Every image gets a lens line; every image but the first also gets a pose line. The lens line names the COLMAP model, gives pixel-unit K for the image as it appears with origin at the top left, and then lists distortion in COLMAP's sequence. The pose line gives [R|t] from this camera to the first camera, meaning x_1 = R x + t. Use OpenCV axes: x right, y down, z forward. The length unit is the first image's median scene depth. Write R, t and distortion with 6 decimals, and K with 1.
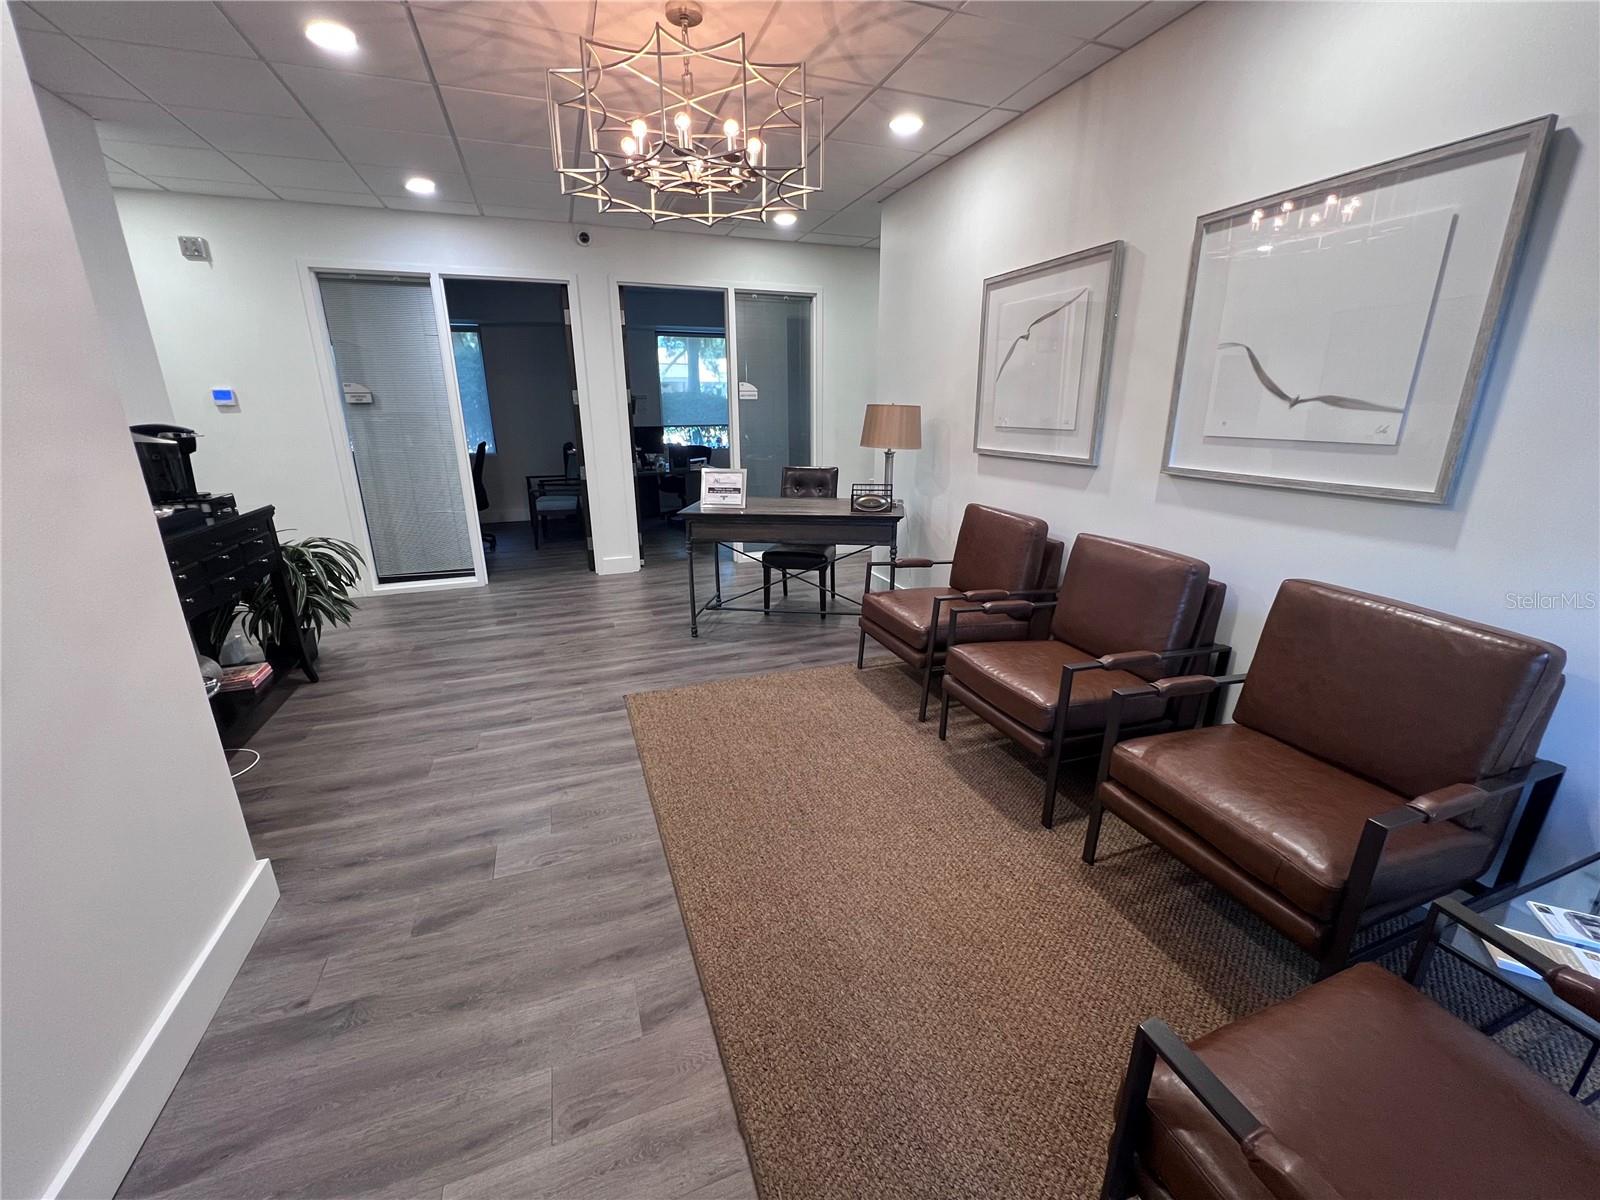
lens RADIAL K [[653.2, 0, 800.0], [0, 653.2, 600.0], [0, 0, 1]] dist [-0.001855, -0.000093]
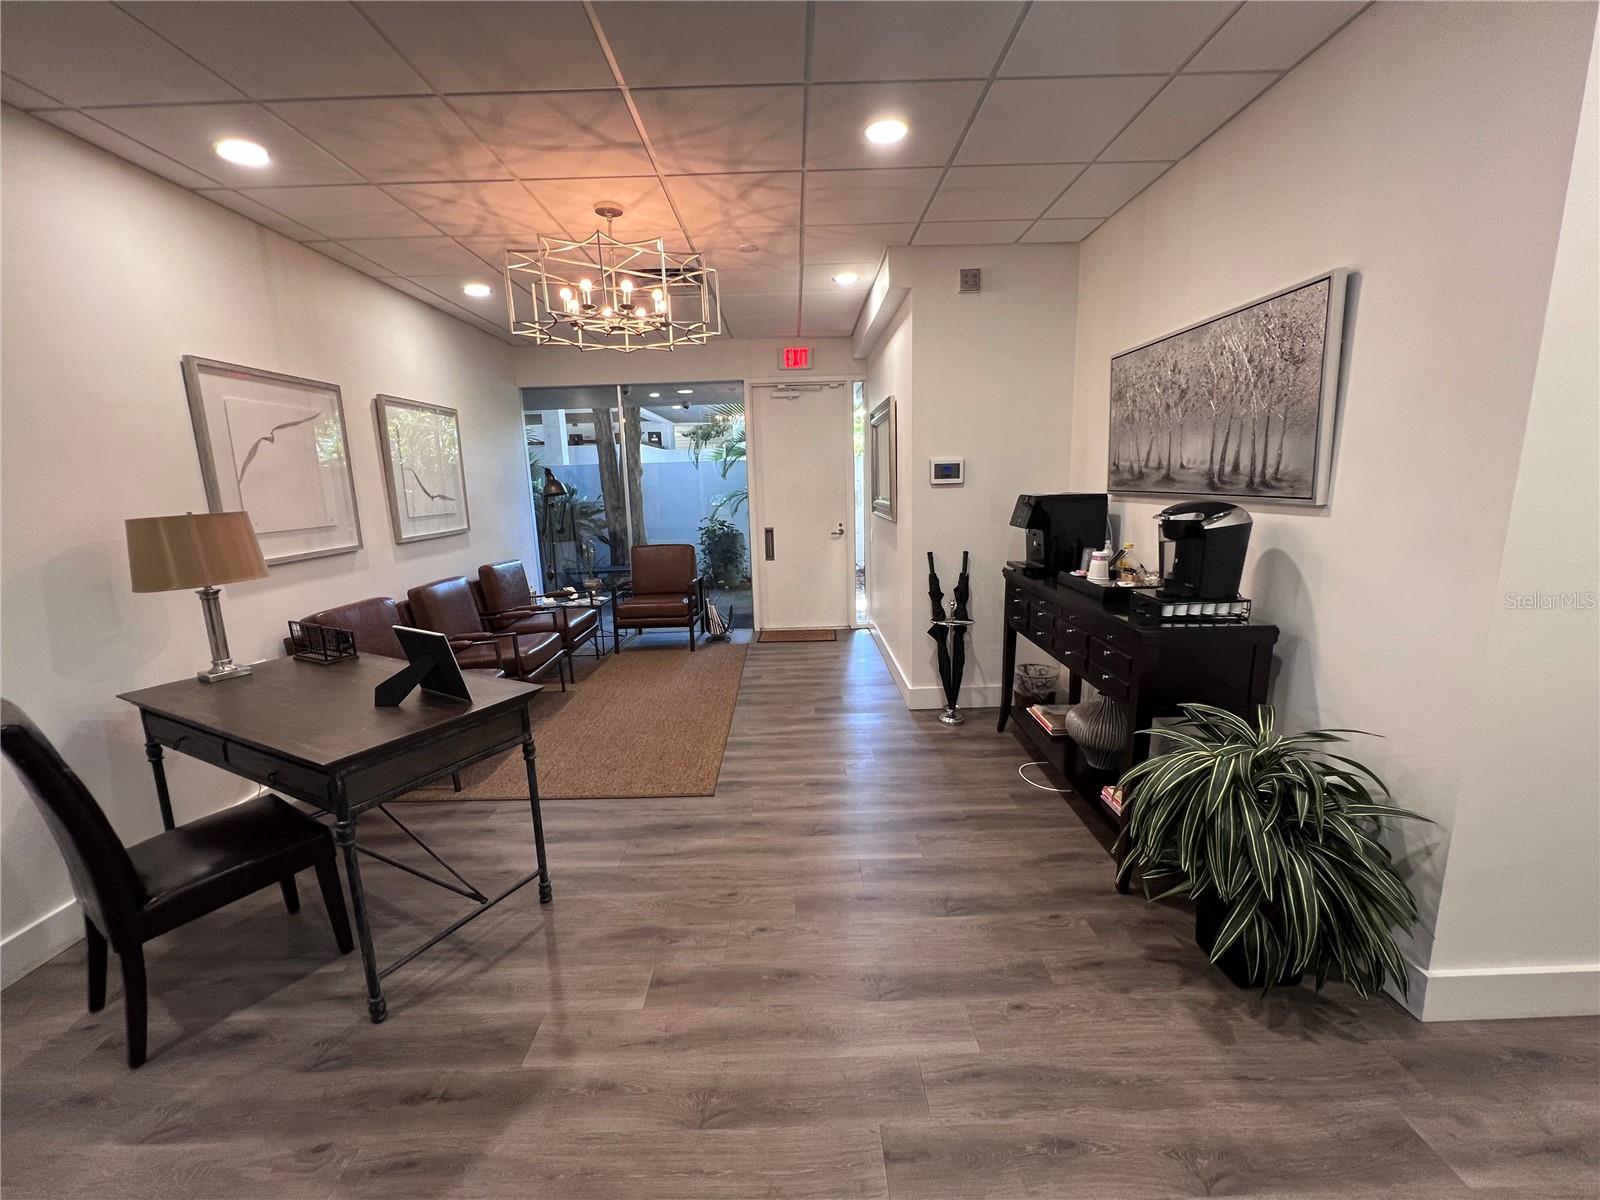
lens RADIAL K [[653.2, 0, 800.0], [0, 653.2, 600.0], [0, 0, 1]] dist [-0.001855, -0.000093]
pose [[-0.942204, -0.026391, 0.333999, -0.784580], [0.132052, 0.886945, 0.442596, -0.564964], [-0.307919, 0.461121, -0.832198, 1.827508]]
